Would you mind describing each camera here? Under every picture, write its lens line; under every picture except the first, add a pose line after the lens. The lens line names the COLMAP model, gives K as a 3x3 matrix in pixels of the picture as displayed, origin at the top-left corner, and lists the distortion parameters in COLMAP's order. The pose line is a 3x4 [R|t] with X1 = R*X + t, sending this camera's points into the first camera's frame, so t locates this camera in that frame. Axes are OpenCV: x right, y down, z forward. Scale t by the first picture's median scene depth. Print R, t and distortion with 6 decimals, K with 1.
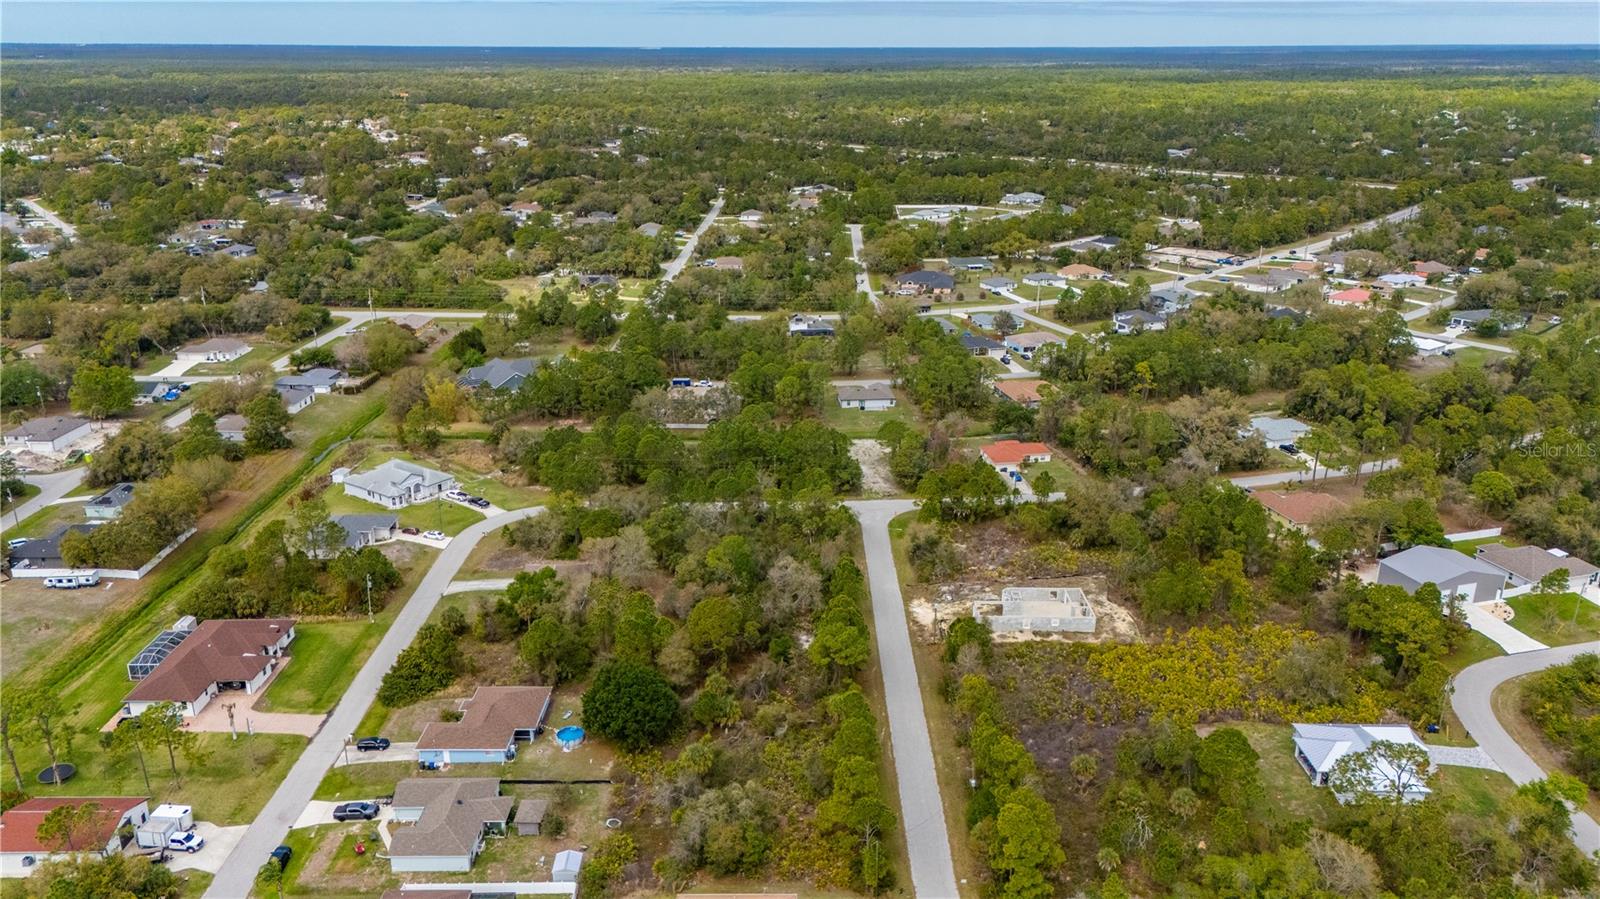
lens RADIAL K [[1154.8, 0, 777.3], [0, 1154.8, 452.6], [0, 0, 1]] dist [0.055235, -0.002320]
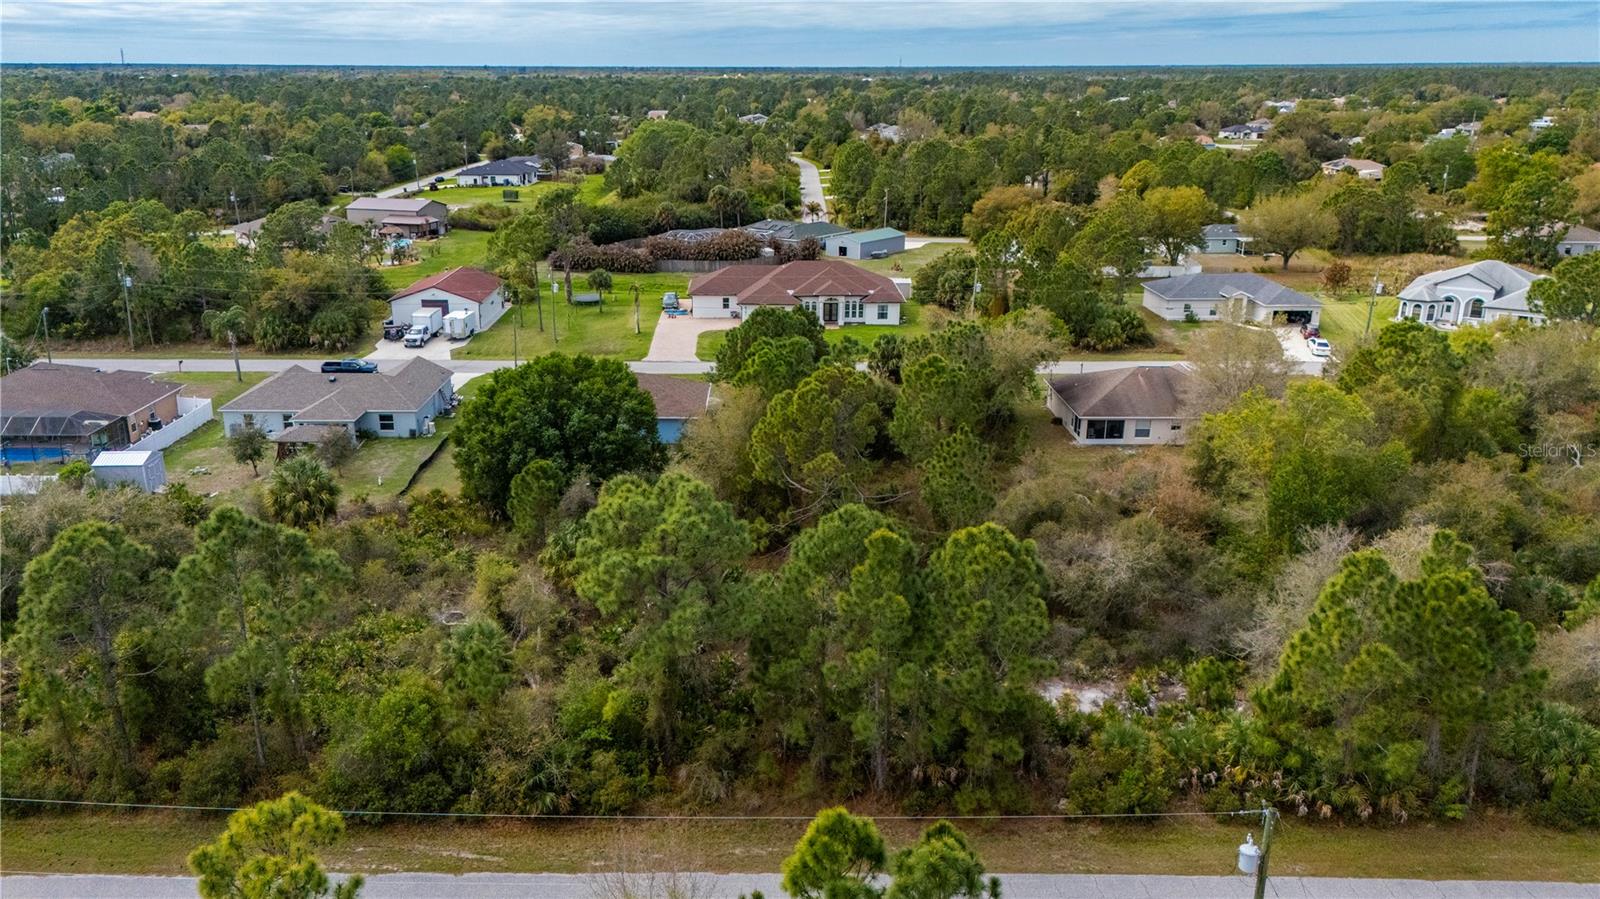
lens RADIAL K [[1154.8, 0, 777.3], [0, 1154.8, 452.6], [0, 0, 1]] dist [0.055235, -0.002320]
pose [[0.014029, 0.284932, -0.958445, 0.214457], [-0.330595, 0.905954, 0.264489, 0.057057], [0.943668, 0.313147, 0.106907, 0.726084]]
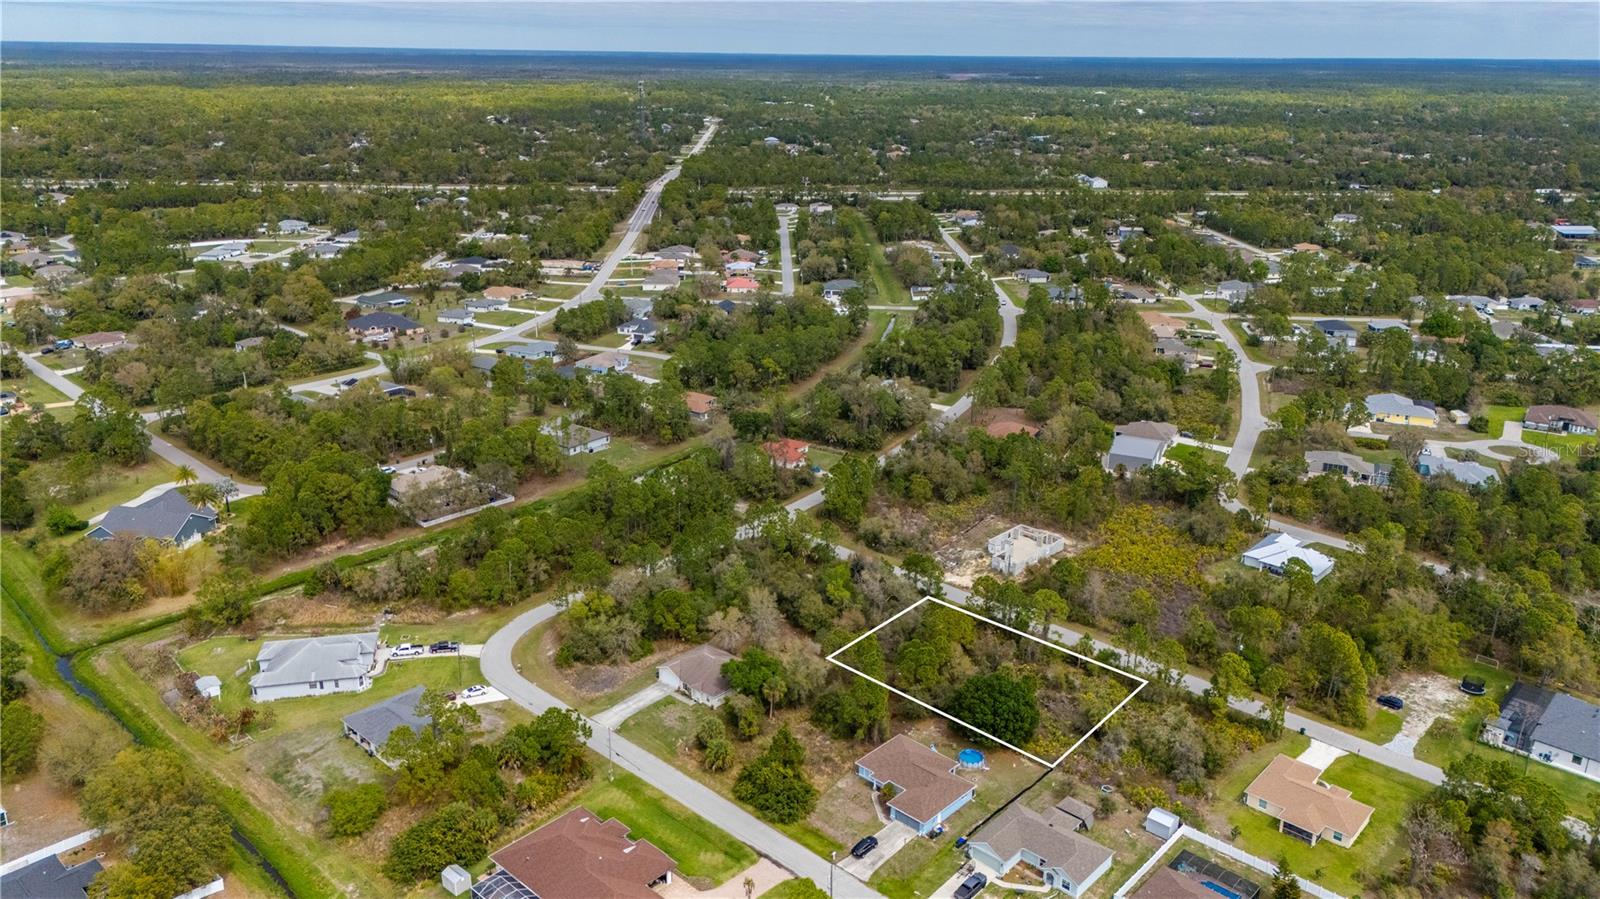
lens RADIAL K [[1180.1, 0, 800.0], [0, 1180.1, 449.5], [0, 0, 1]] dist [0.116994, -0.109246]
pose [[0.670717, -0.226244, 0.706366, -0.704040], [0.231719, 0.968591, 0.090209, -0.120807], [-0.704589, 0.103173, 0.702075, 0.210840]]
